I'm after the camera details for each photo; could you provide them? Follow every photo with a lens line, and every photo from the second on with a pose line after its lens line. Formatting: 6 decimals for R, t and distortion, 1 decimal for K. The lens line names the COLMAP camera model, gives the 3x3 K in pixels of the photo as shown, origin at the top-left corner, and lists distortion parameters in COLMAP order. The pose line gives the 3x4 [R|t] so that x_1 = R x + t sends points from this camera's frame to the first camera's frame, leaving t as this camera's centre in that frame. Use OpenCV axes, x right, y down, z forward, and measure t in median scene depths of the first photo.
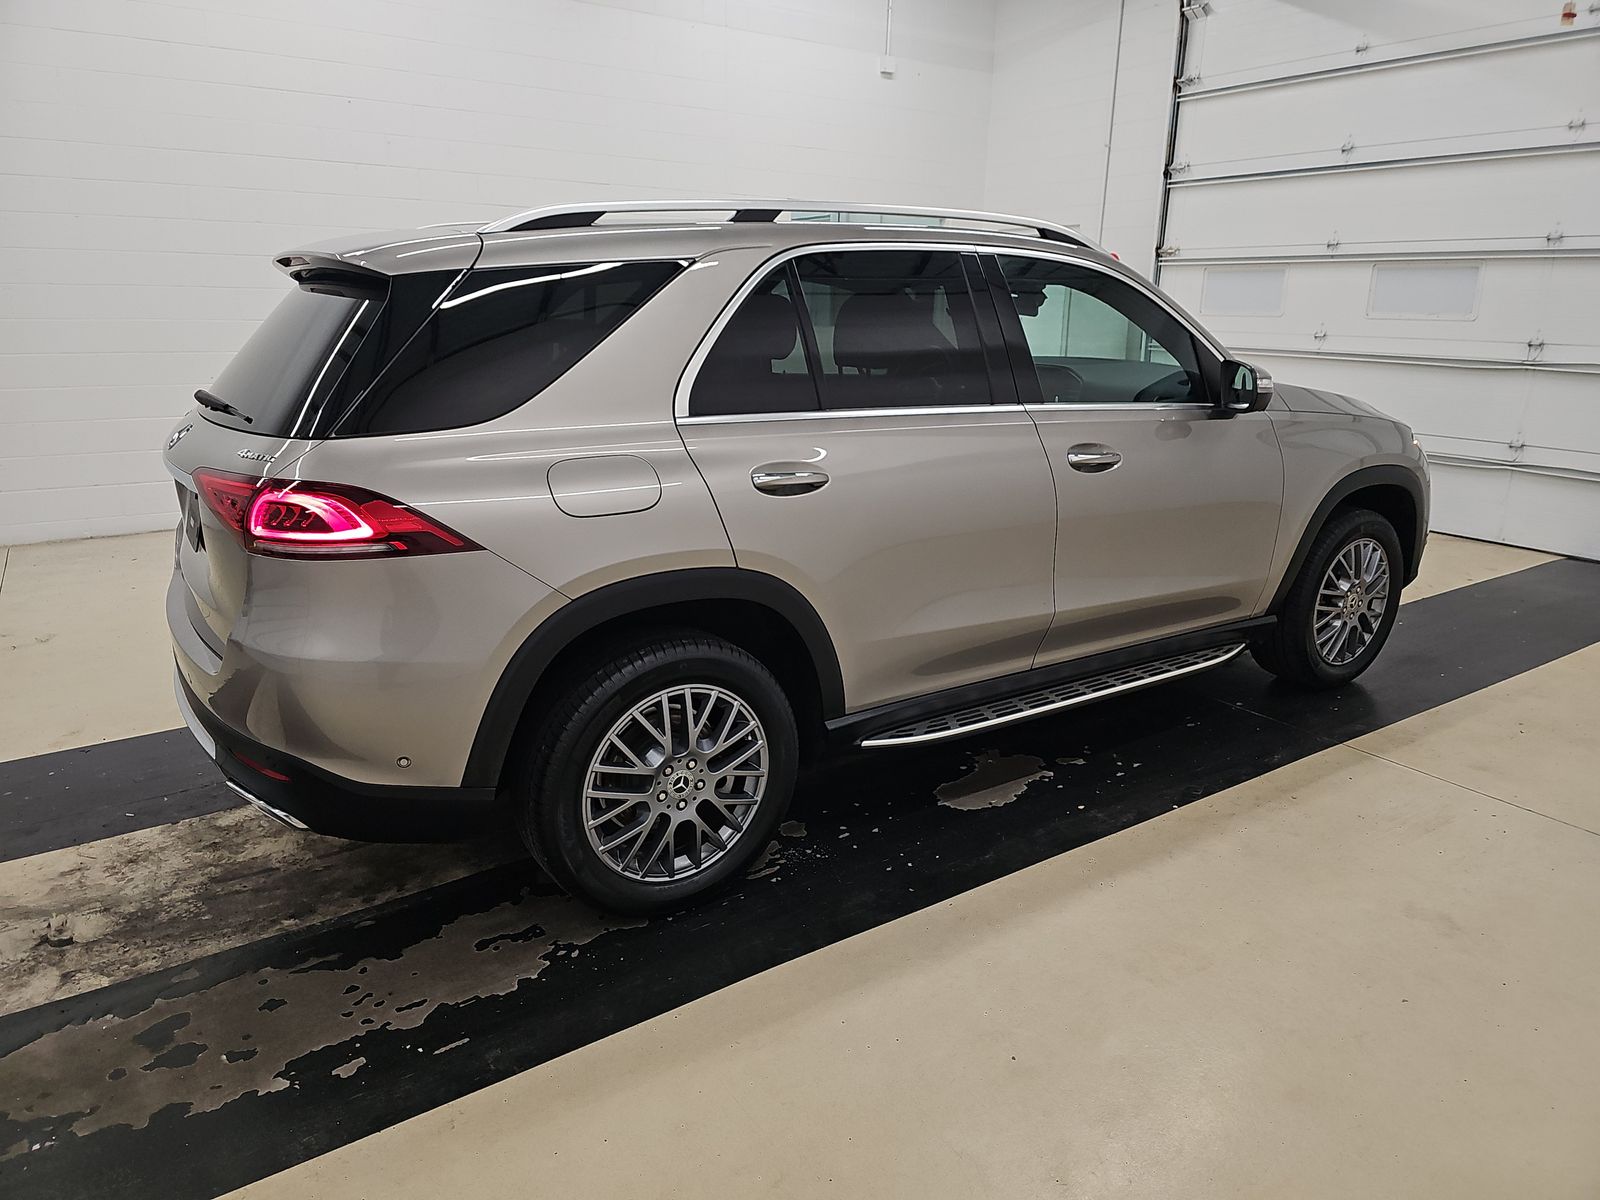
lens RADIAL K [[1078.9, 0, 786.2], [0, 1078.9, 600.4], [0, 0, 1]] dist [0.008161, -0.016290]
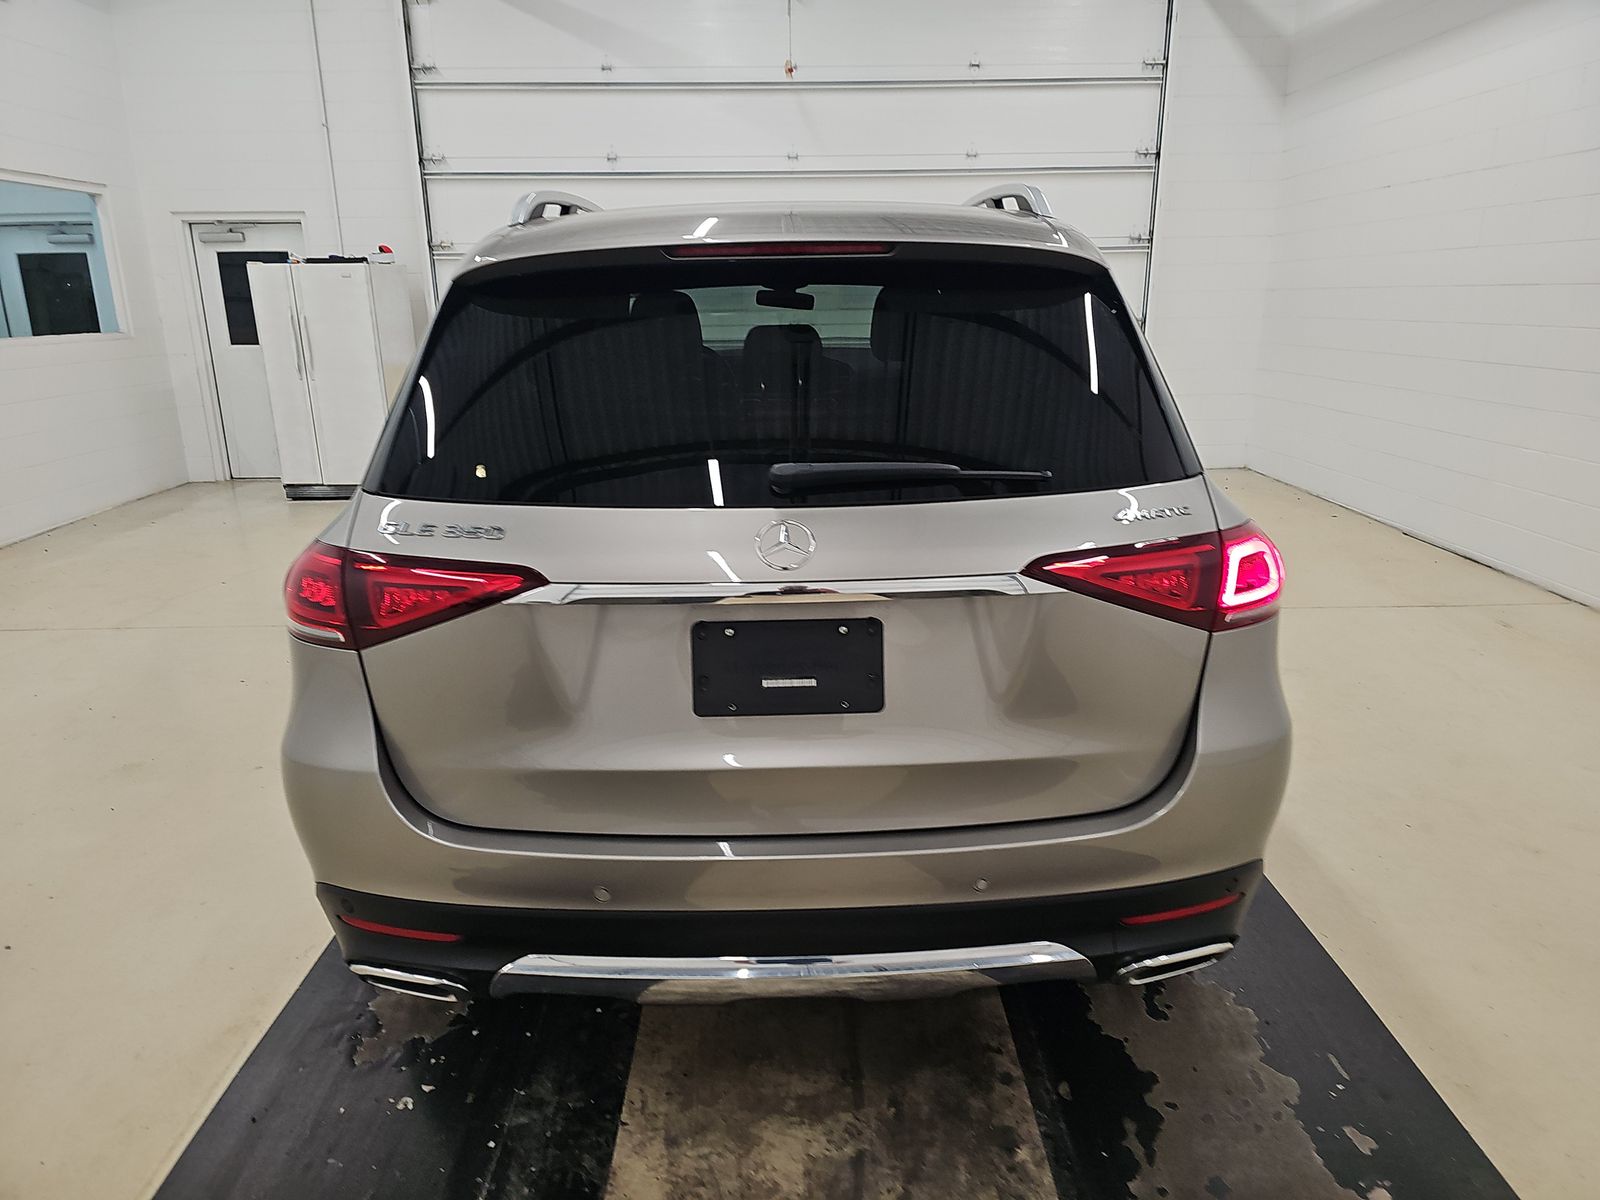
lens RADIAL K [[1078.9, 0, 801.9], [0, 1078.9, 602.4], [0, 0, 1]] dist [0.008161, -0.016290]
pose [[0.524351, -0.251549, 0.813498, -0.983805], [0.244055, 0.959684, 0.139444, -0.192187], [-0.815778, 0.125421, 0.564603, 0.620181]]
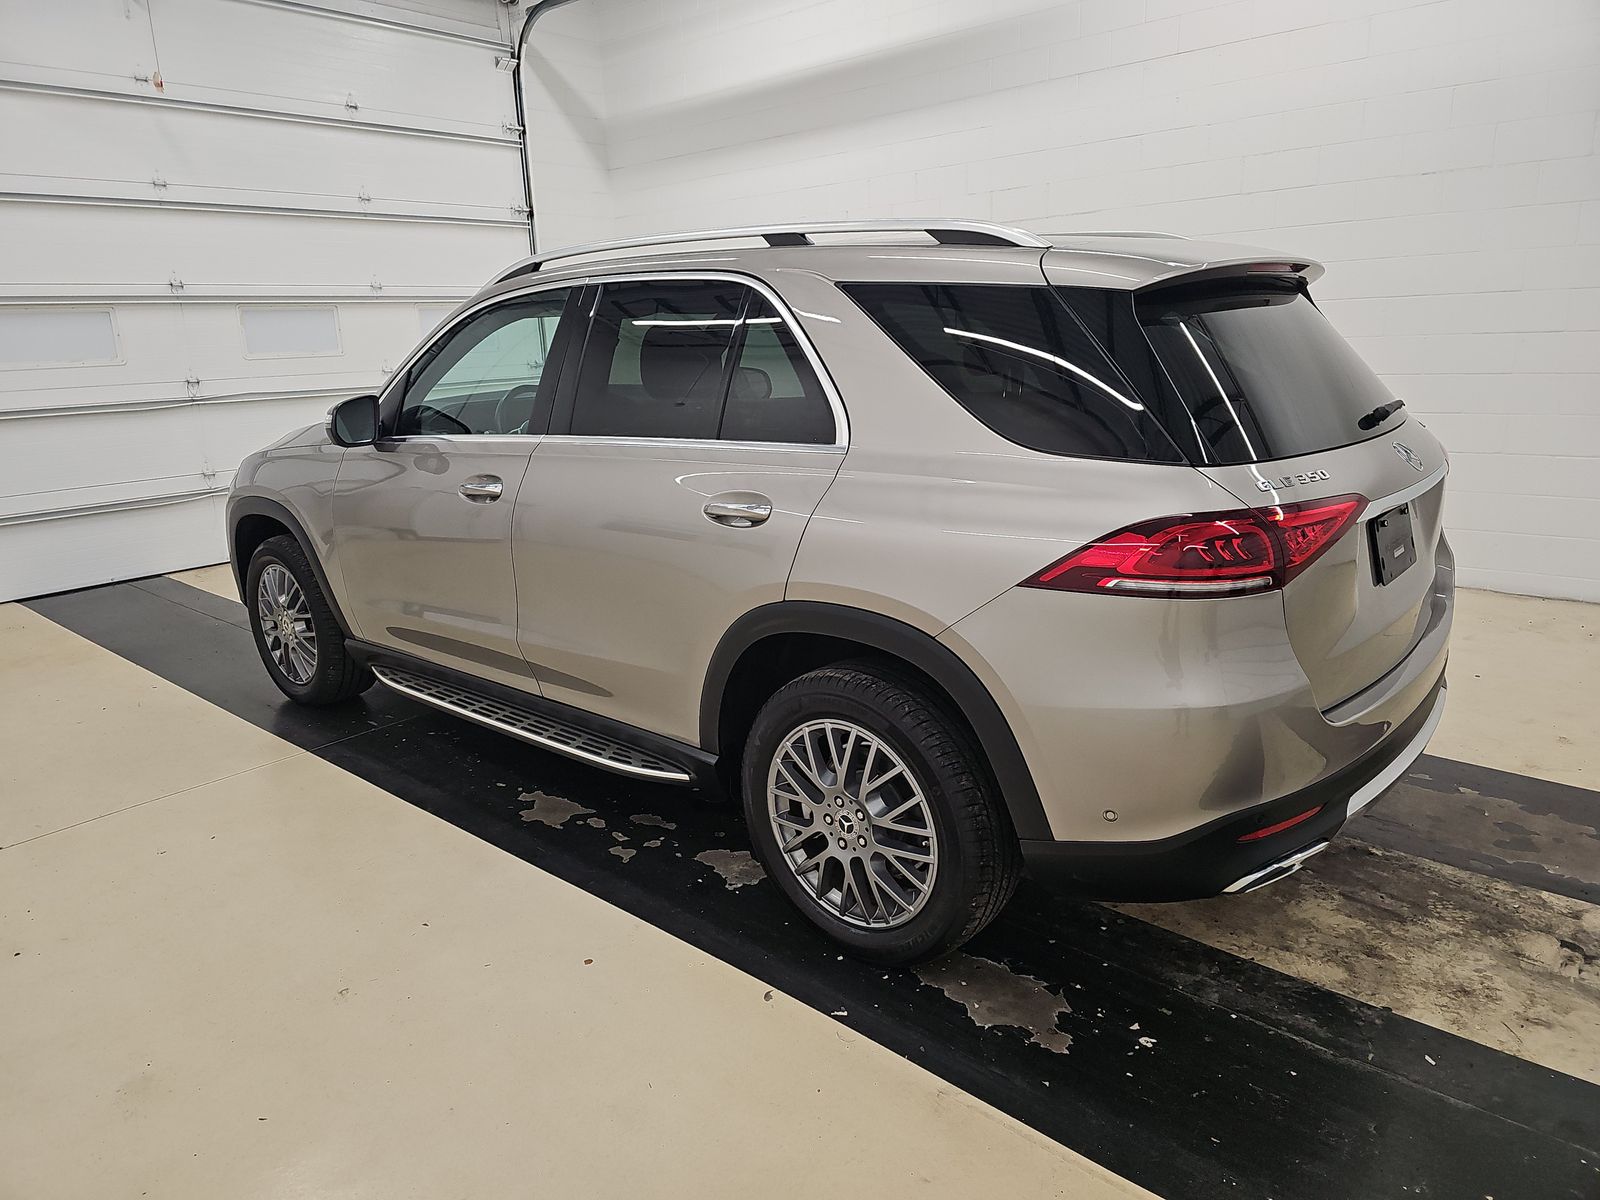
lens RADIAL K [[1078.9, 0, 796.3], [0, 1078.9, 597.8], [0, 0, 1]] dist [0.008161, -0.016290]
pose [[-0.288597, -0.232149, 0.928880, -1.200704], [0.288697, 0.903907, 0.315604, -0.449976], [-0.912889, 0.359247, -0.193844, 1.581333]]
